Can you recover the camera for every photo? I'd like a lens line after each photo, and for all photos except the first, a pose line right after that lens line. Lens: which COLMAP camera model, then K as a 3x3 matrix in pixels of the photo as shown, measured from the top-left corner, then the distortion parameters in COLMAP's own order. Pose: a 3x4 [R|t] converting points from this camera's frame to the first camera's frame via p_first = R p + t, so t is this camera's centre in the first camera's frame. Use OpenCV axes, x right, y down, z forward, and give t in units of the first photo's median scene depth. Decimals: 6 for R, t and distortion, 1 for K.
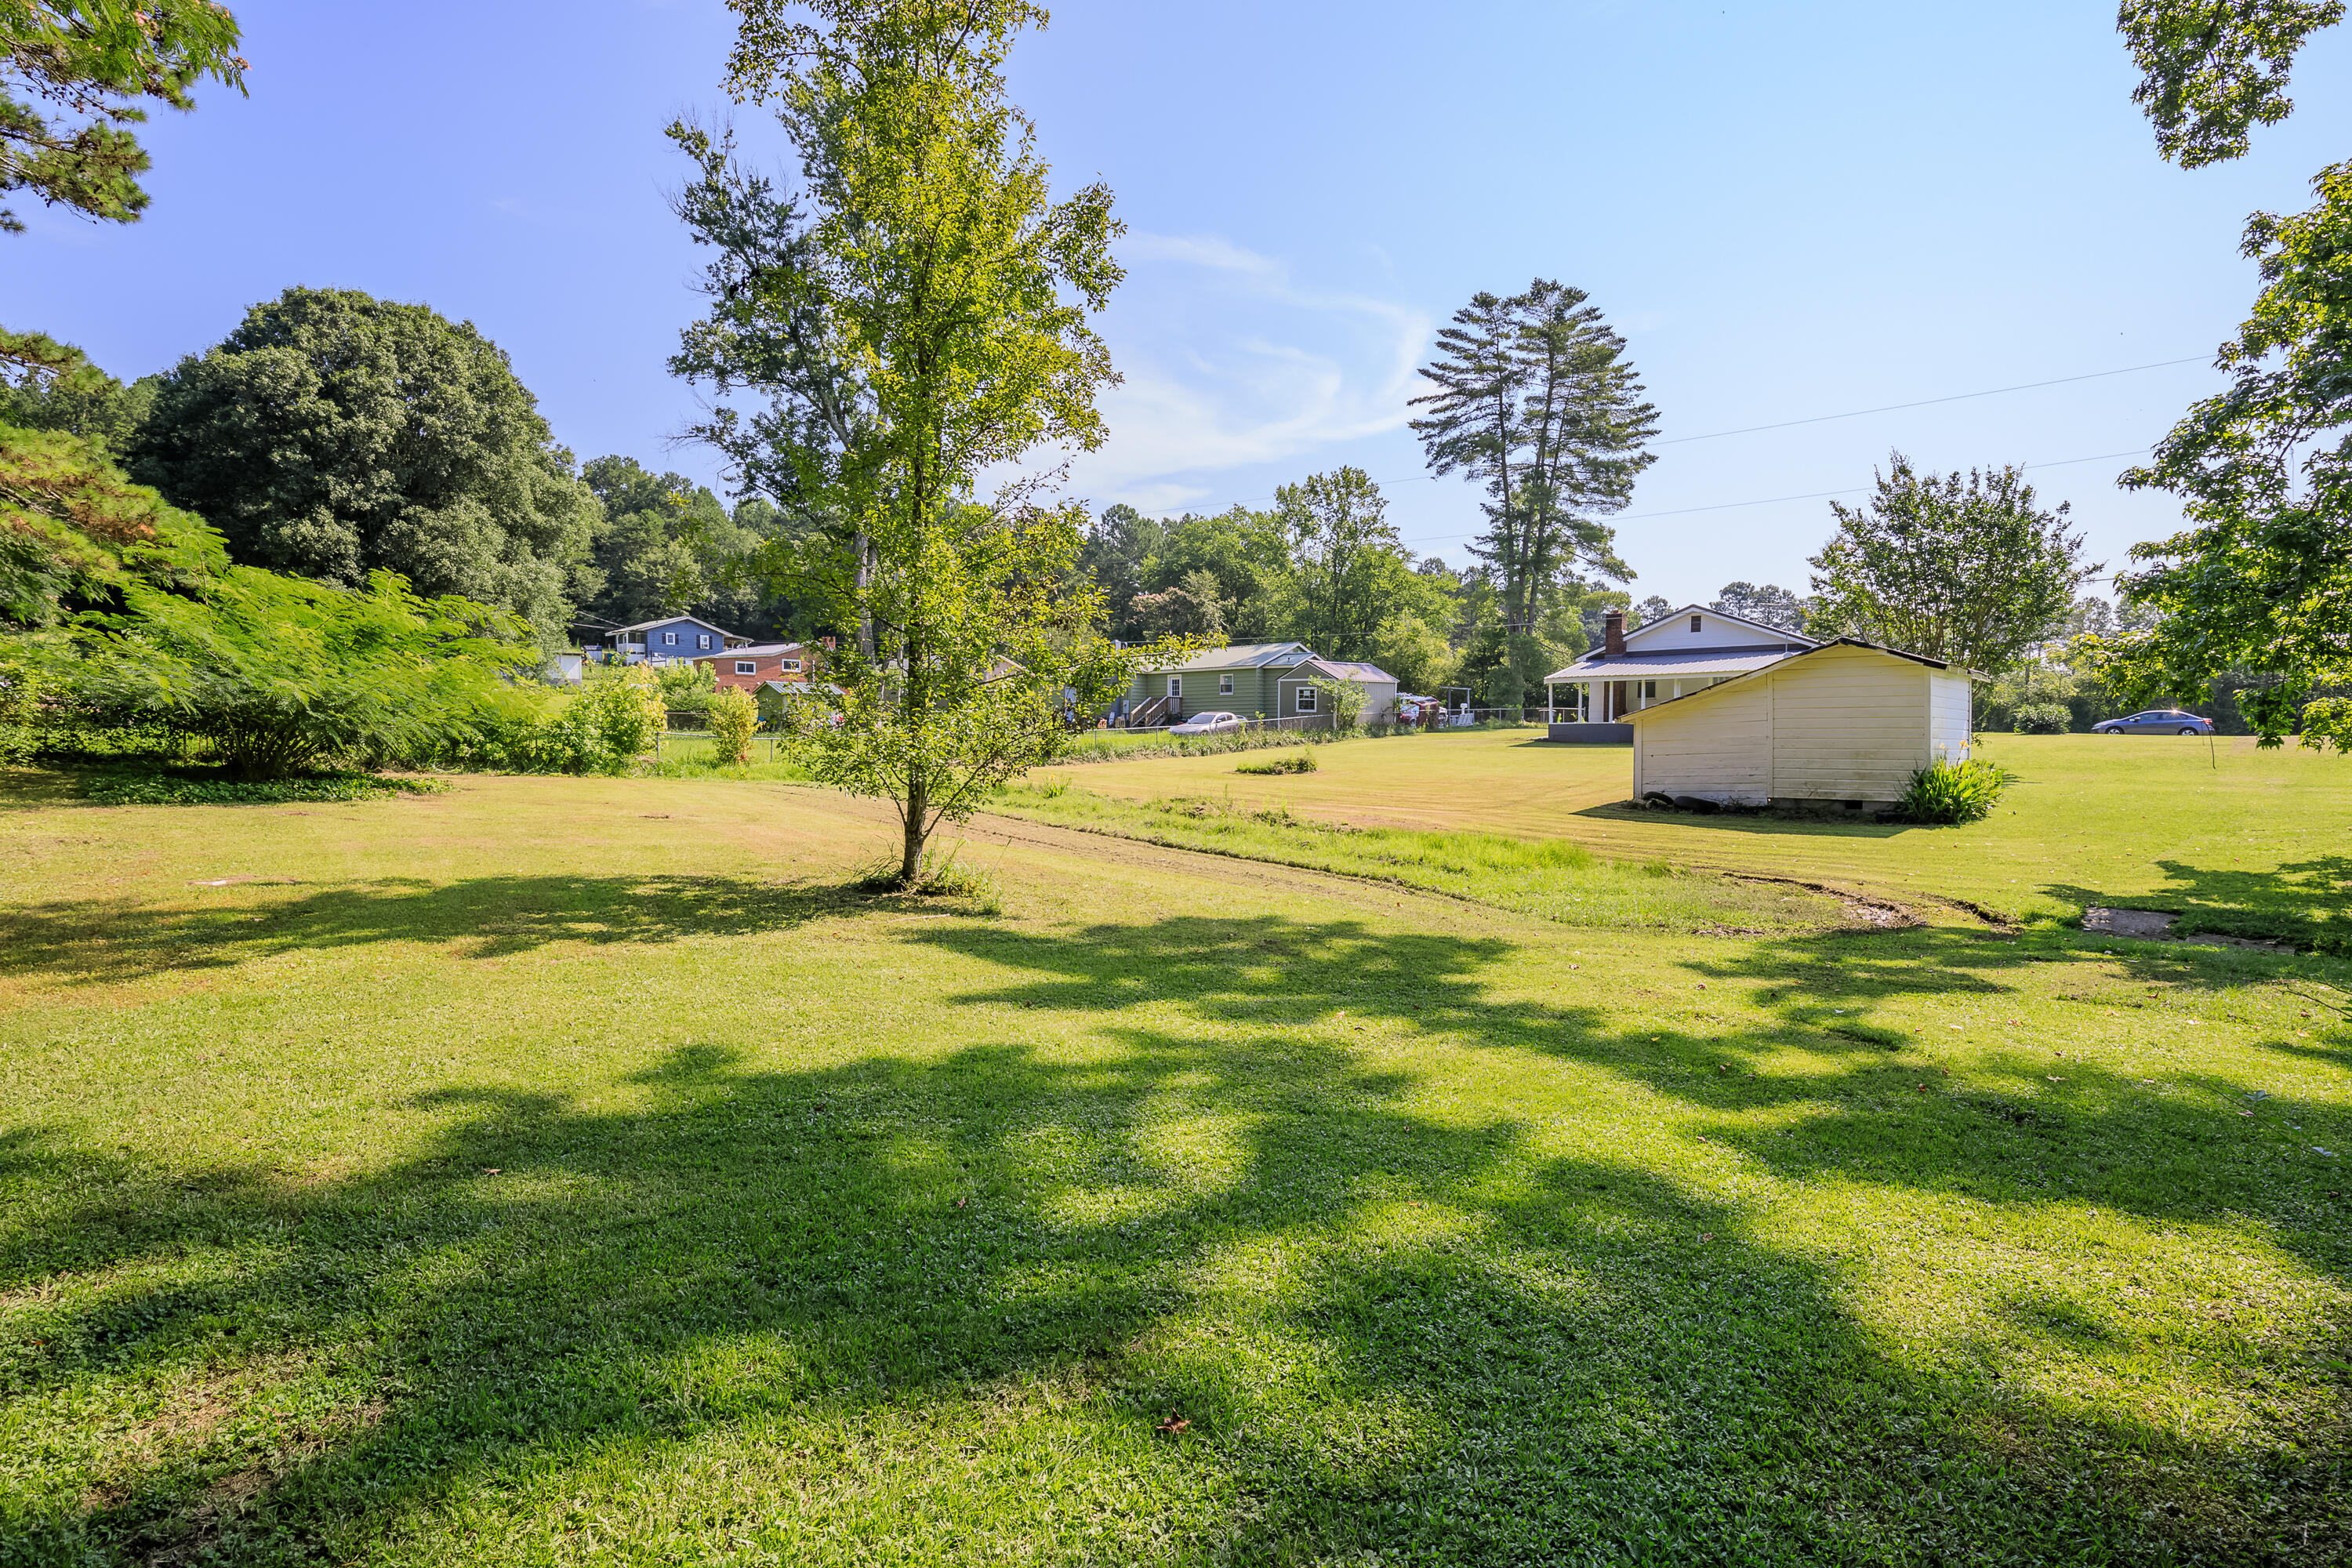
lens RADIAL K [[1190.5, 0, 1139.8], [0, 1190.5, 832.6], [0, 0, 1]] dist [-0.010275, -0.002549]
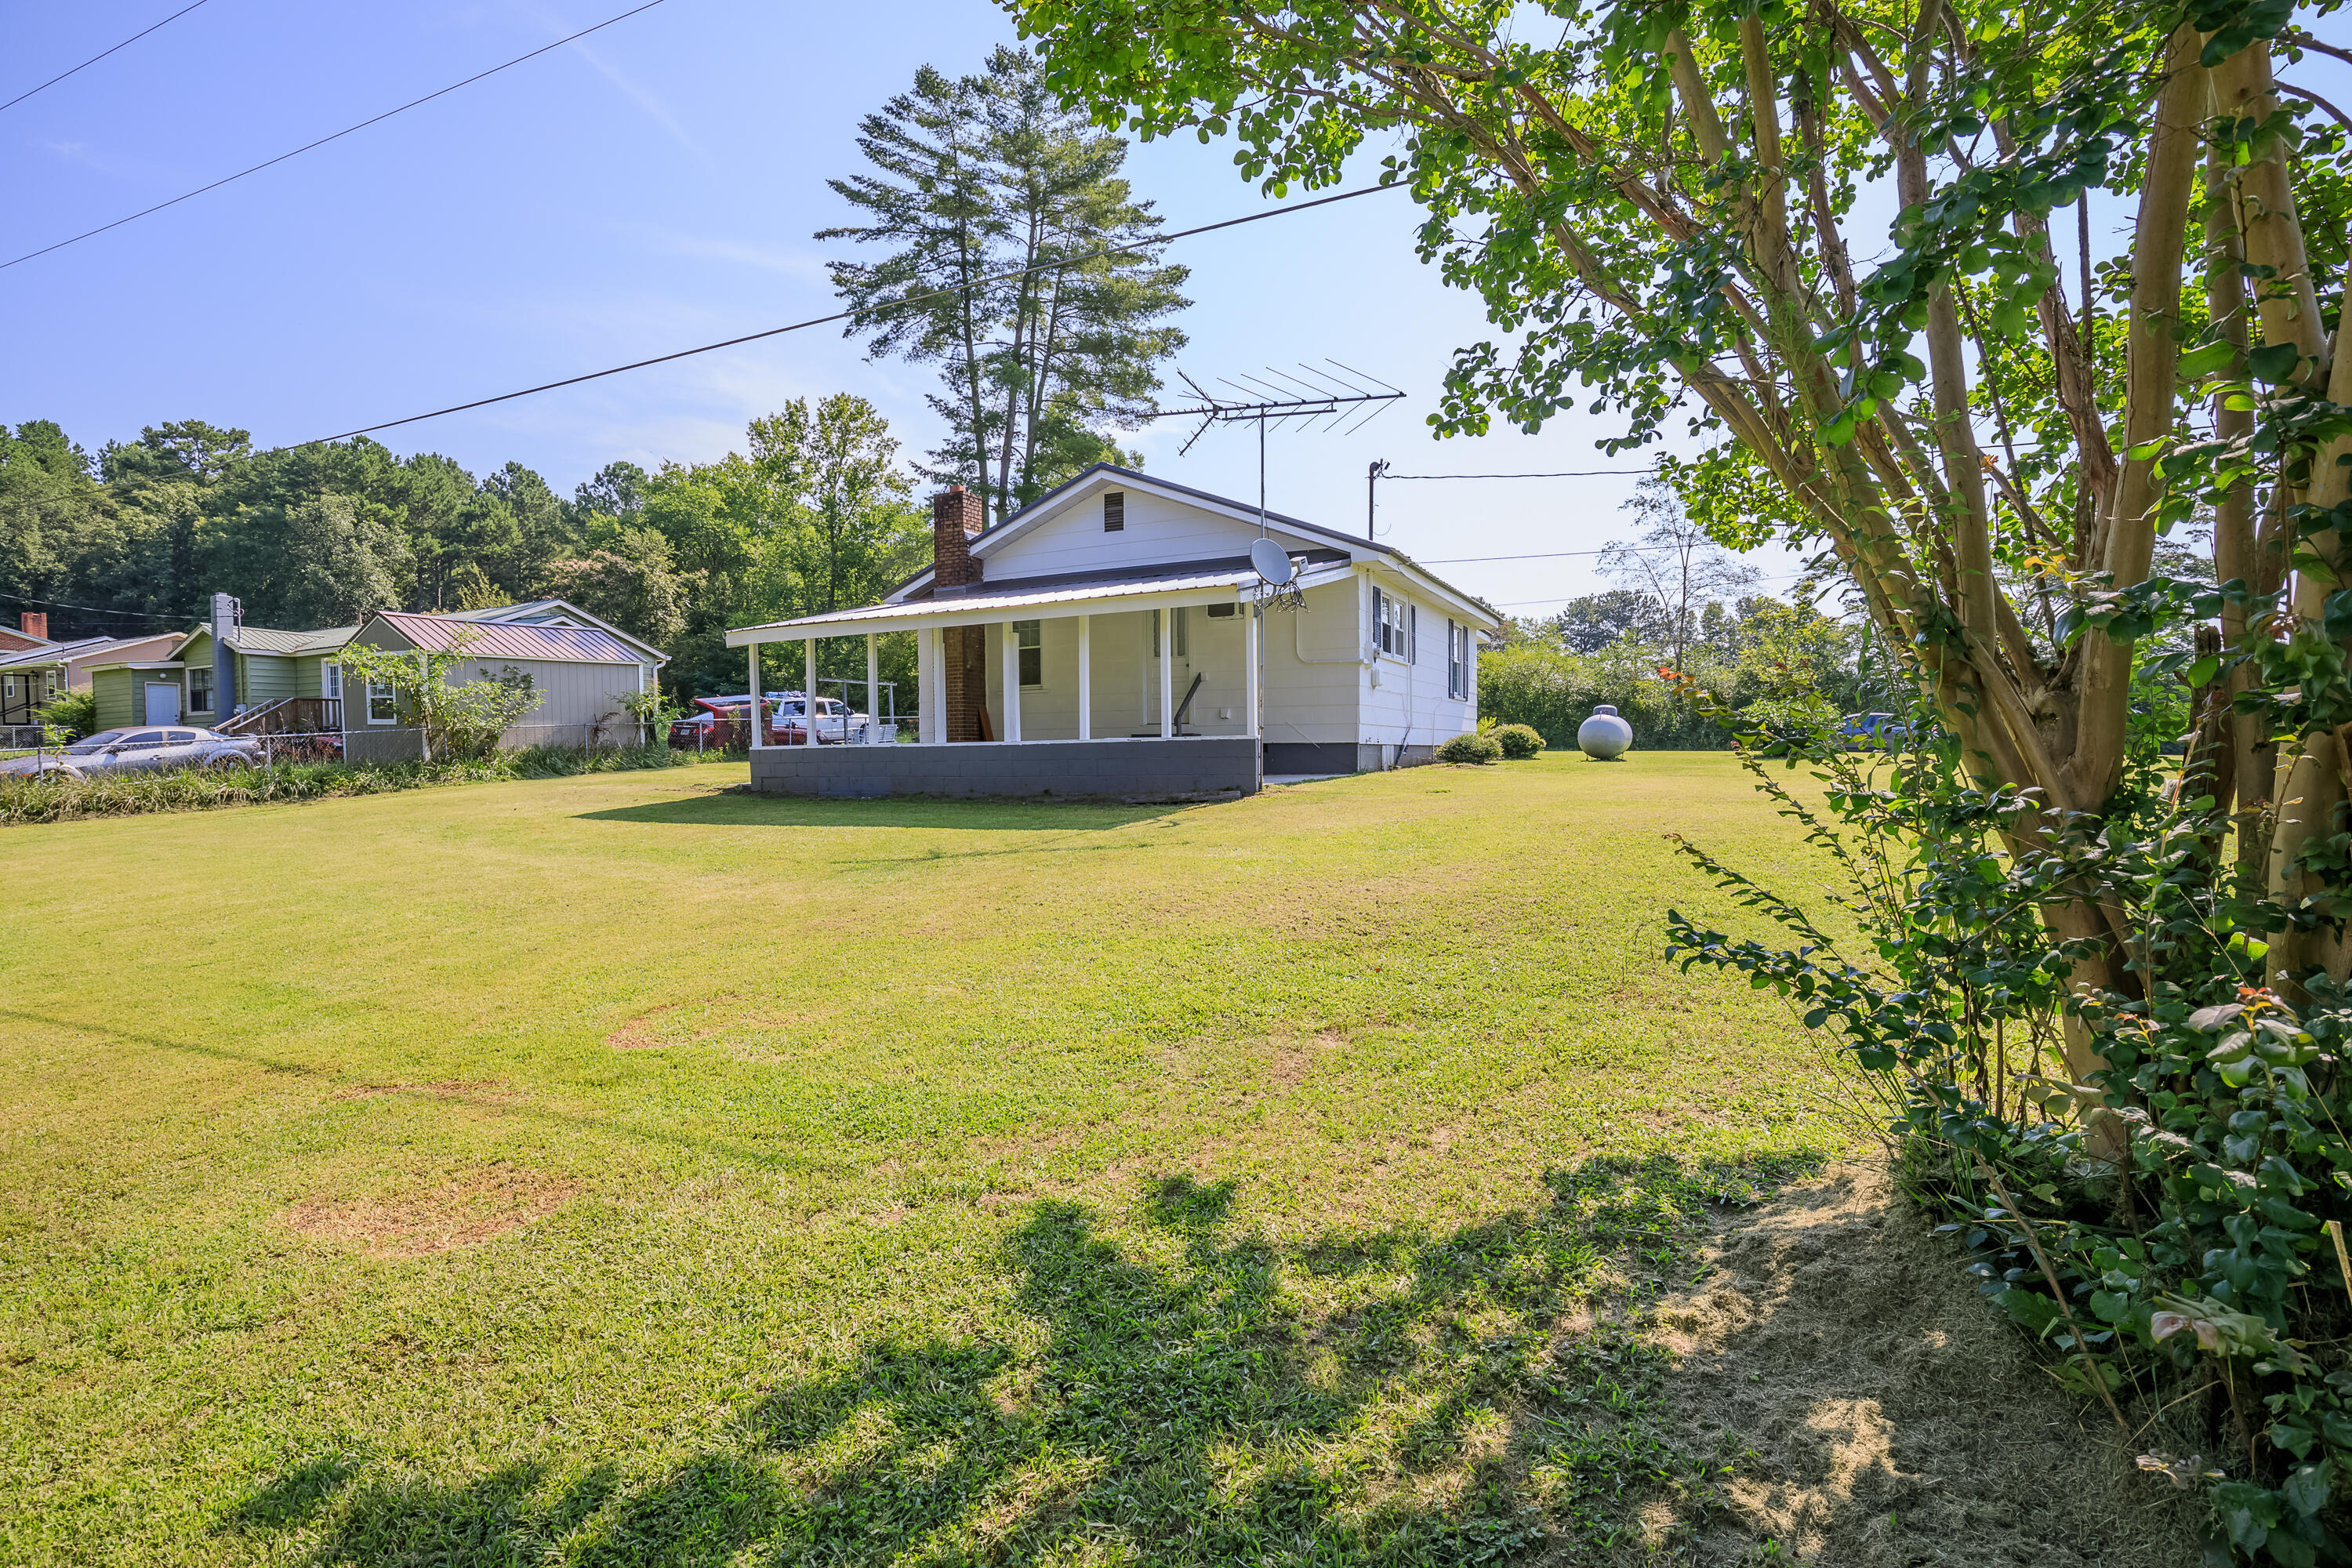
lens RADIAL K [[1107.7, 0, 1153.5], [0, 1107.7, 789.4], [0, 0, 1]] dist [-0.000541, 0.000919]
pose [[0.966918, -0.021177, 0.254208, 0.240813], [0.031933, 0.998758, -0.038258, -0.039974], [-0.253082, 0.045110, 0.966393, 0.397423]]
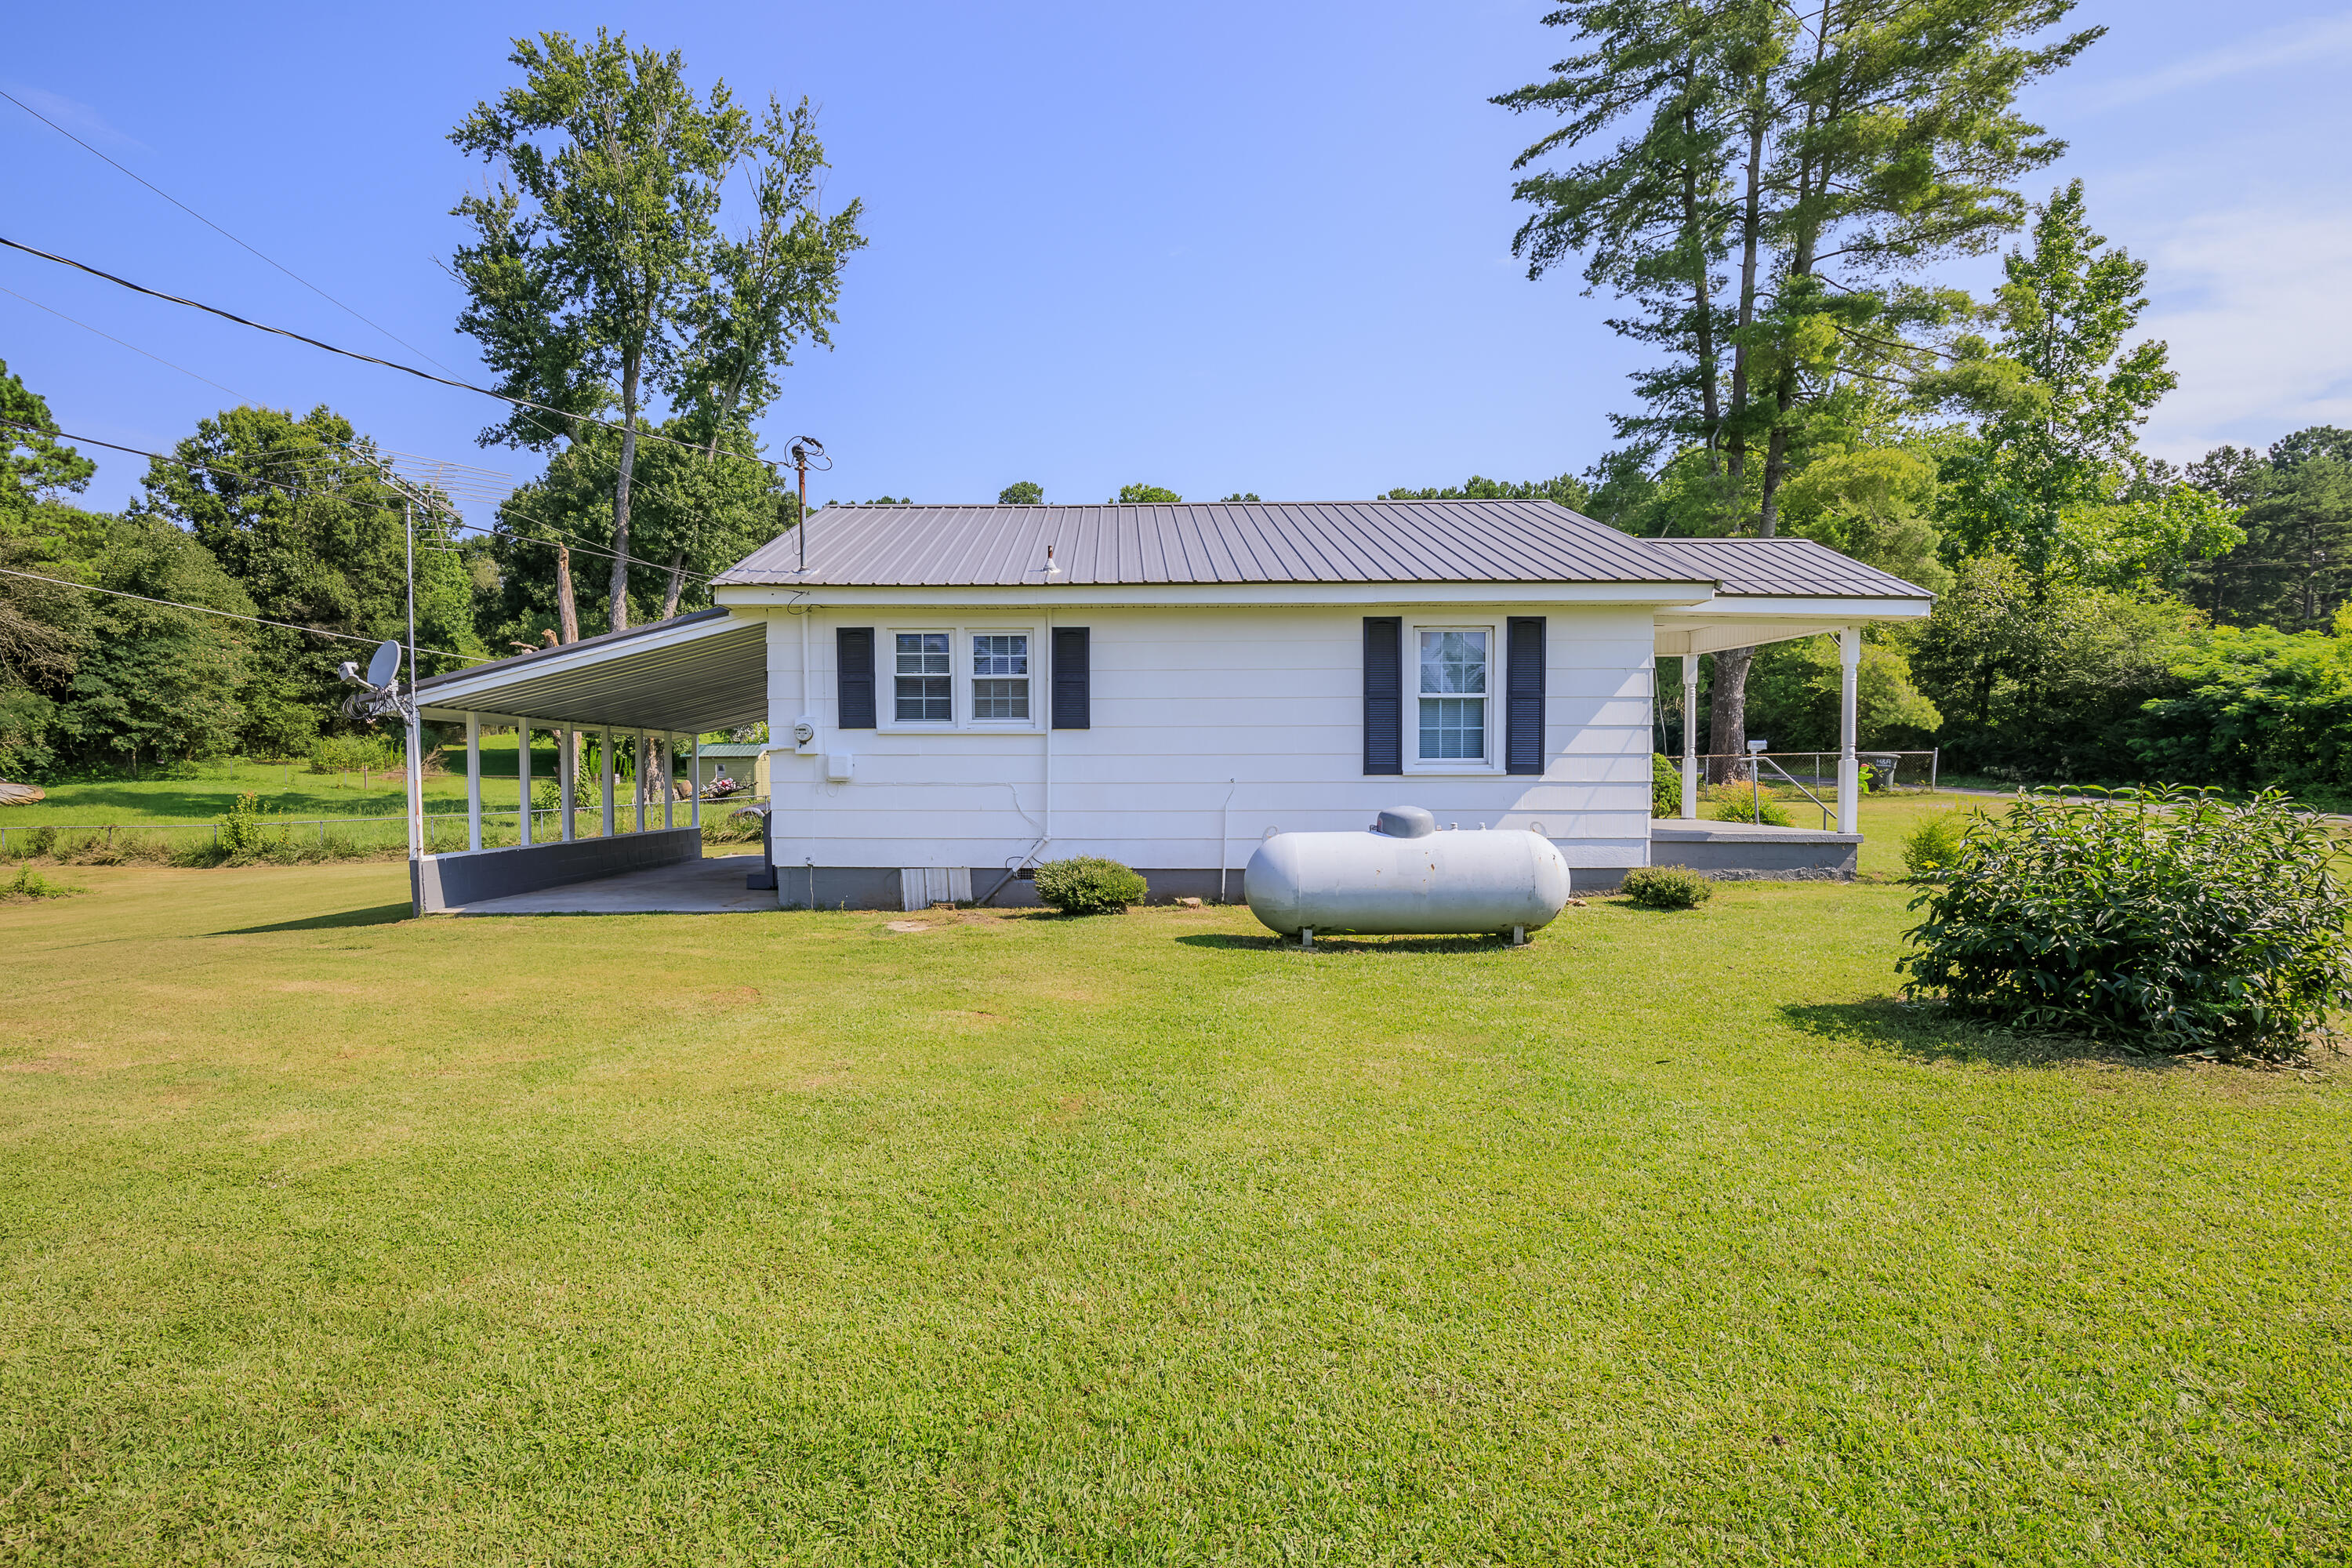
lens RADIAL K [[1199.9, 0, 1084.3], [0, 1199.9, 852.0], [0, 0, 1]] dist [-0.028650, 0.001631]
pose [[0.656210, 0.043493, -0.753324, 0.490288], [-0.048495, 0.998704, 0.015418, -0.062907], [0.753019, 0.026415, 0.657469, 0.523392]]
